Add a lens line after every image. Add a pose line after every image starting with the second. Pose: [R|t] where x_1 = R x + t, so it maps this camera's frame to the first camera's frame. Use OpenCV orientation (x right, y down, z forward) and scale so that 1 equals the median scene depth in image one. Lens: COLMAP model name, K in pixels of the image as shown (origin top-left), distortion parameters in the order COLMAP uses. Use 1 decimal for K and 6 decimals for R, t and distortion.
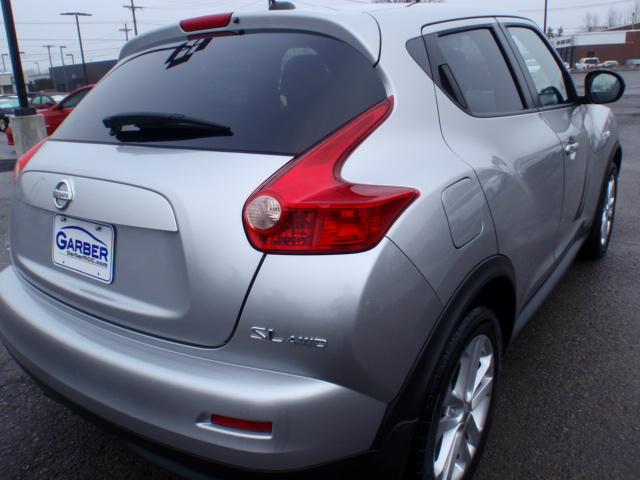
lens RADIAL K [[526.5, 0, 320.0], [0, 526.5, 240.0], [0, 0, 1]] dist [-0.121820, 0.001625]
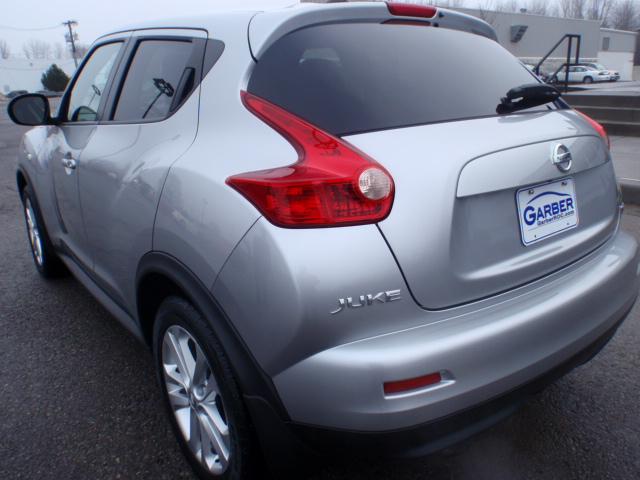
lens RADIAL K [[526.5, 0, 320.0], [0, 526.5, 240.0], [0, 0, 1]] dist [-0.121820, 0.001625]
pose [[0.313266, -0.254478, 0.914935, -1.621343], [0.328783, 0.932910, 0.146905, -0.241895], [-0.890936, 0.254794, 0.375917, 1.065760]]
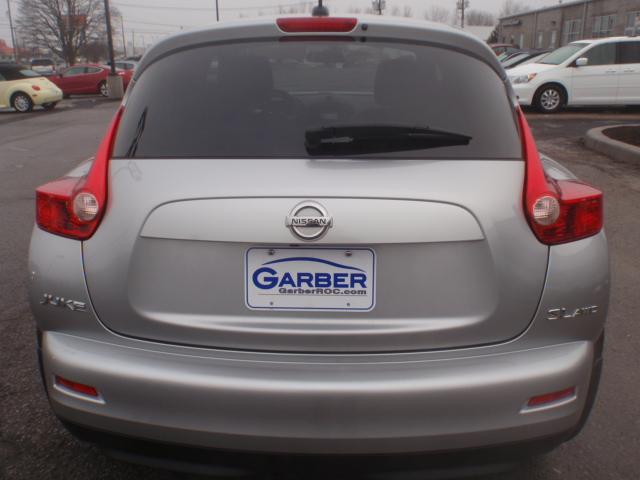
lens RADIAL K [[526.5, 0, 320.0], [0, 526.5, 240.0], [0, 0, 1]] dist [-0.121820, 0.001625]
pose [[0.833569, -0.144259, 0.533247, -0.932621], [0.142361, 0.988793, 0.044960, -0.091192], [-0.533757, 0.038437, 0.844764, 0.255861]]
